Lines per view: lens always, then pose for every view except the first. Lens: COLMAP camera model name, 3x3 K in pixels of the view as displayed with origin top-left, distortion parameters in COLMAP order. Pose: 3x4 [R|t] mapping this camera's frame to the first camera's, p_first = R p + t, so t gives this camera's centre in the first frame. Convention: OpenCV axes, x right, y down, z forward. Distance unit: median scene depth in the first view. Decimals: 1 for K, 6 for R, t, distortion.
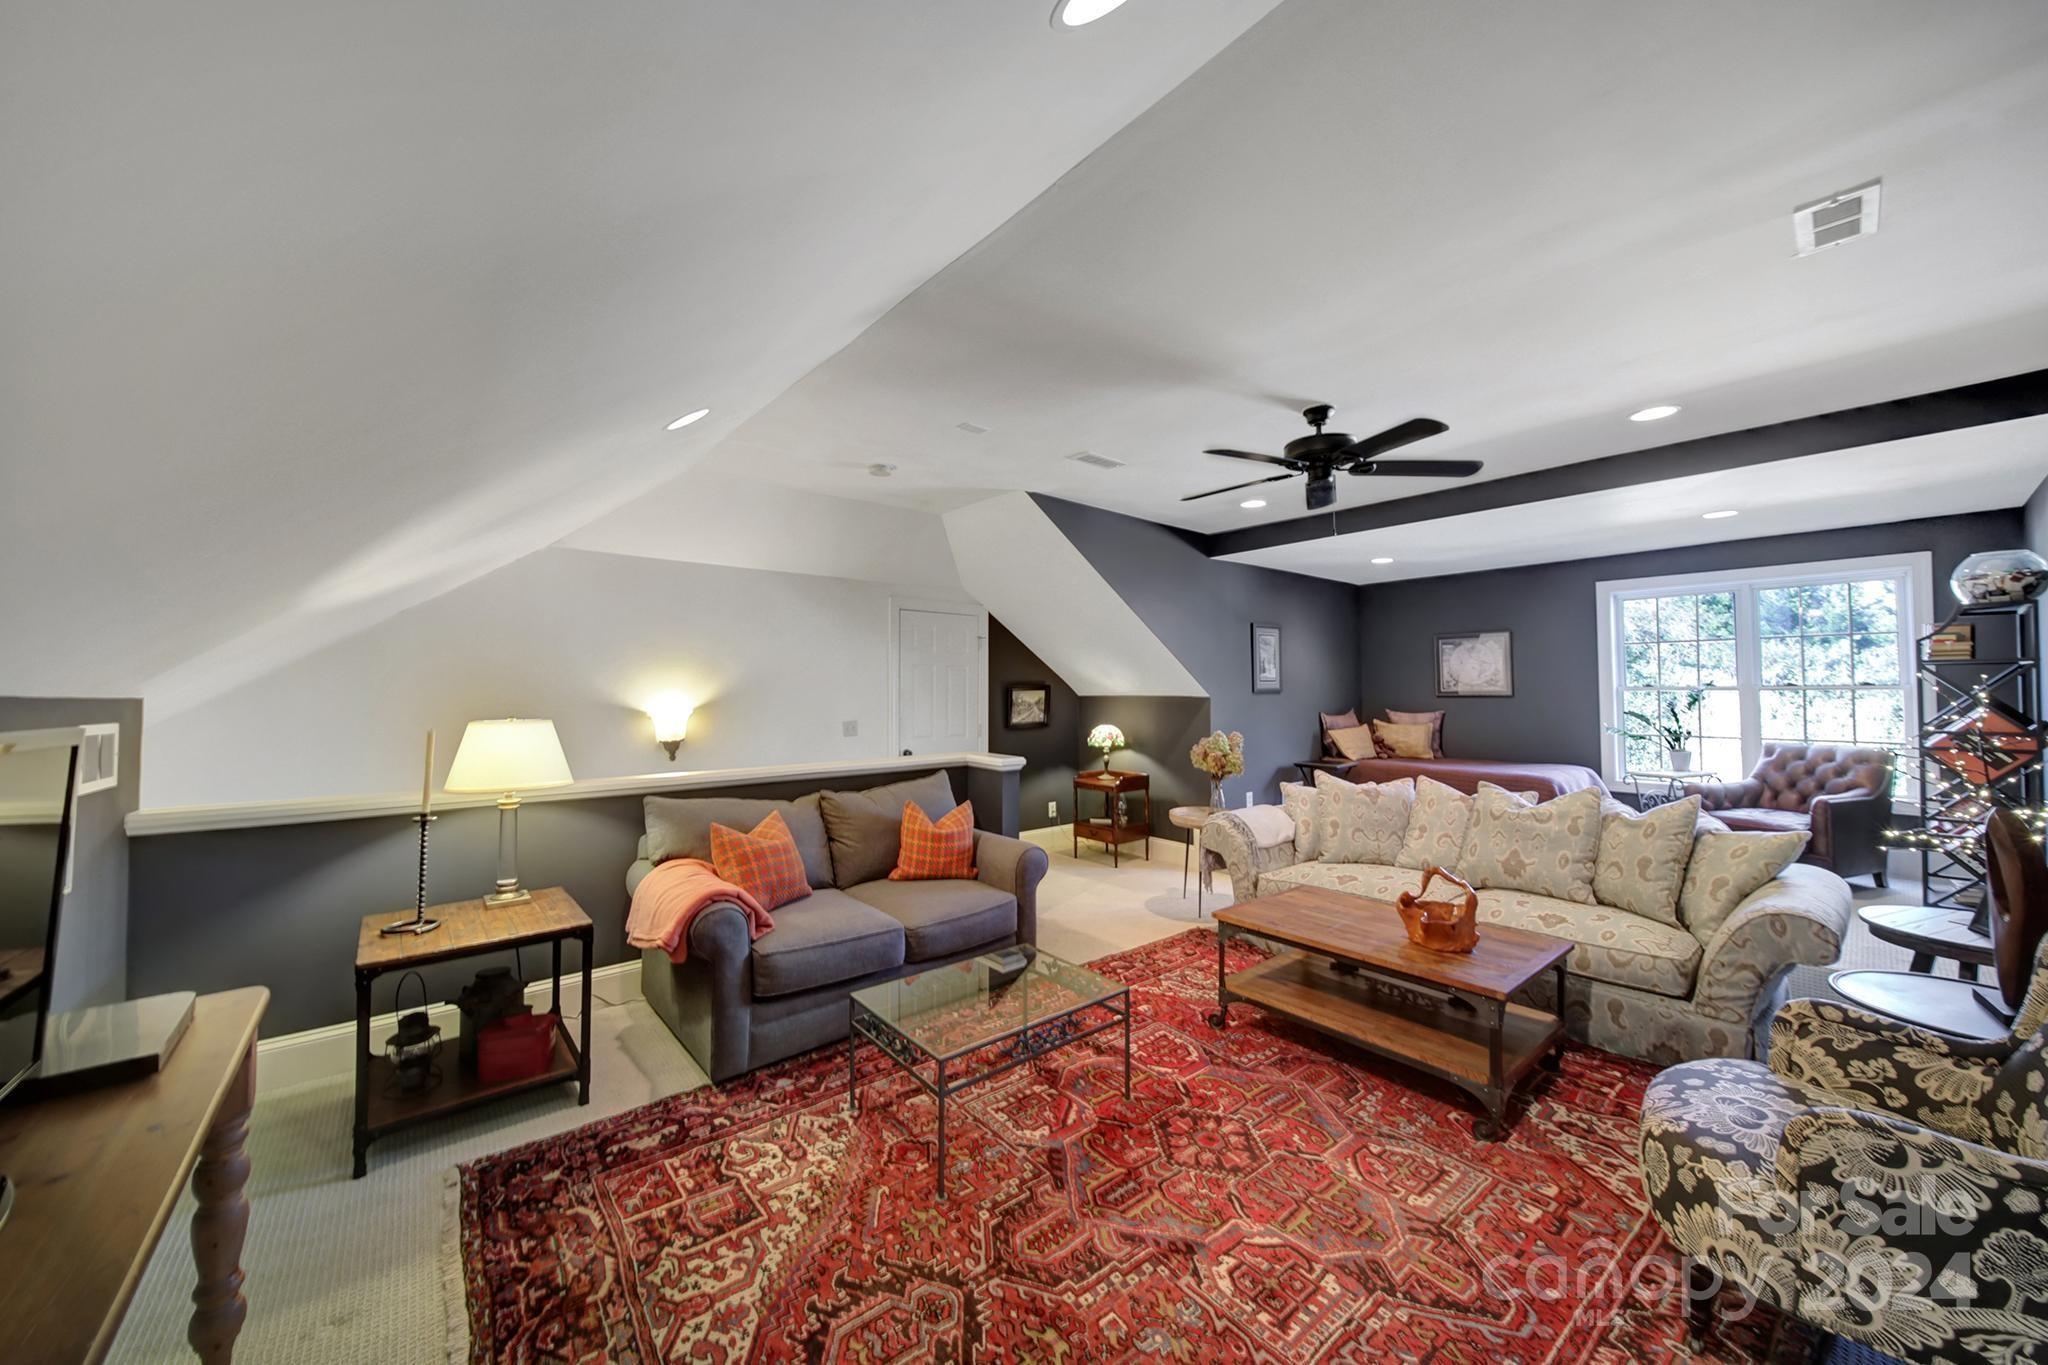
lens RADIAL K [[728.6, 0, 1019.9], [0, 728.6, 668.9], [0, 0, 1]] dist [0.000991, -0.000623]
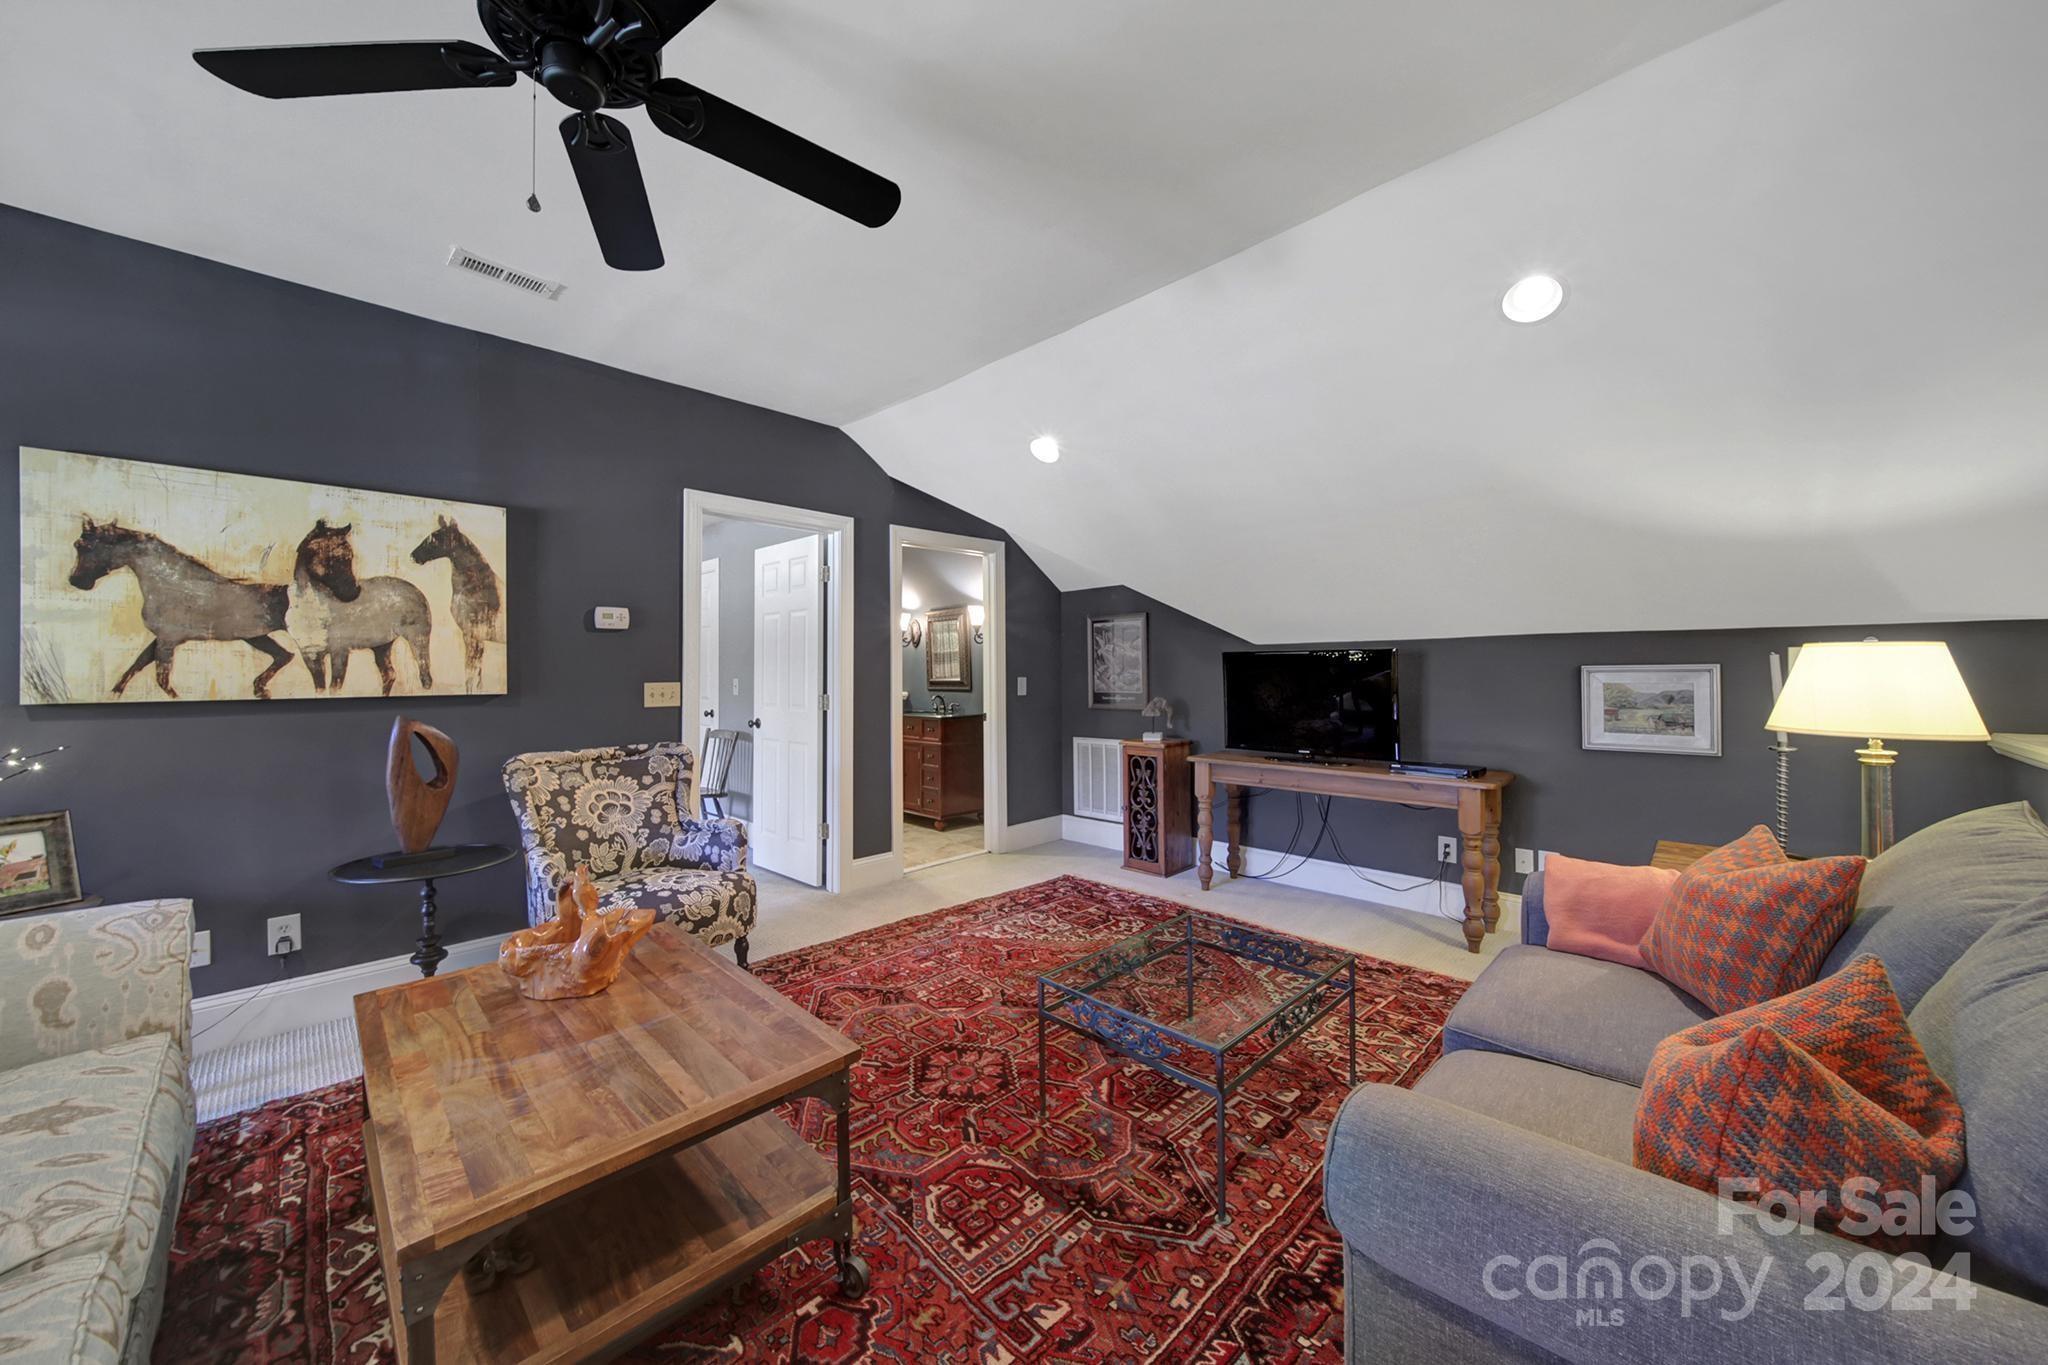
lens RADIAL K [[728.6, 0, 1020.5], [0, 728.6, 668.8], [0, 0, 1]] dist [0.000991, -0.000623]
pose [[-0.994953, 0.008688, -0.099967, 0.276210], [0.012772, 0.999106, -0.040289, 0.141950], [0.099528, -0.041362, -0.994175, 2.022771]]
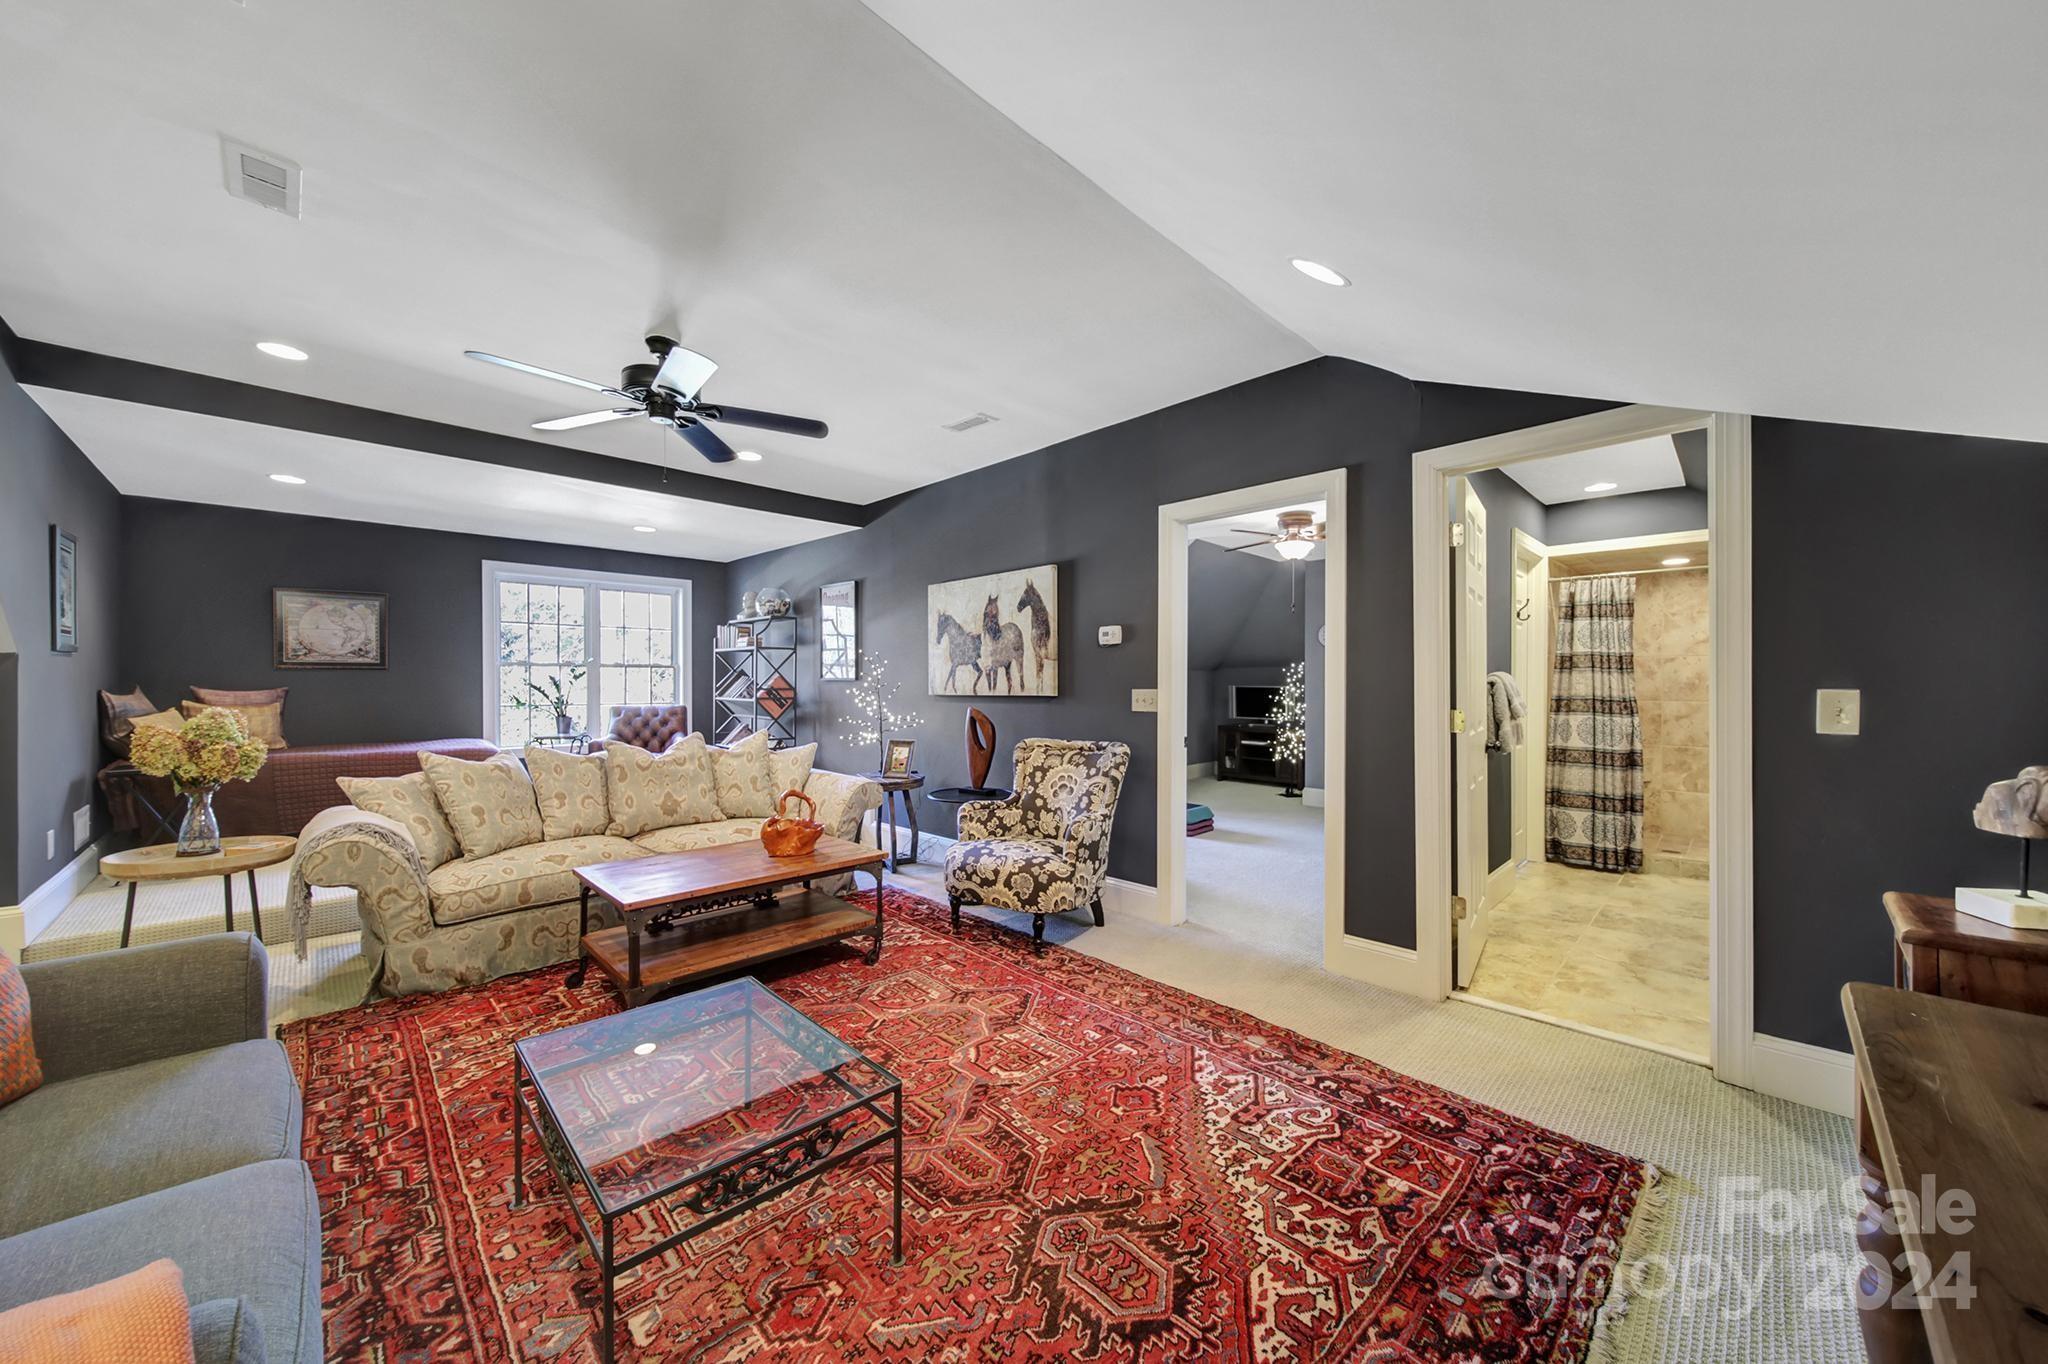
lens RADIAL K [[728.6, 0, 1016.2], [0, 728.6, 691.5], [0, 0, 1]] dist [0.000991, -0.000623]
pose [[-0.078868, -0.007830, 0.996854, -0.790655], [-0.030466, 0.999521, 0.005441, 0.103553], [-0.996419, -0.029941, -0.079068, 0.855643]]
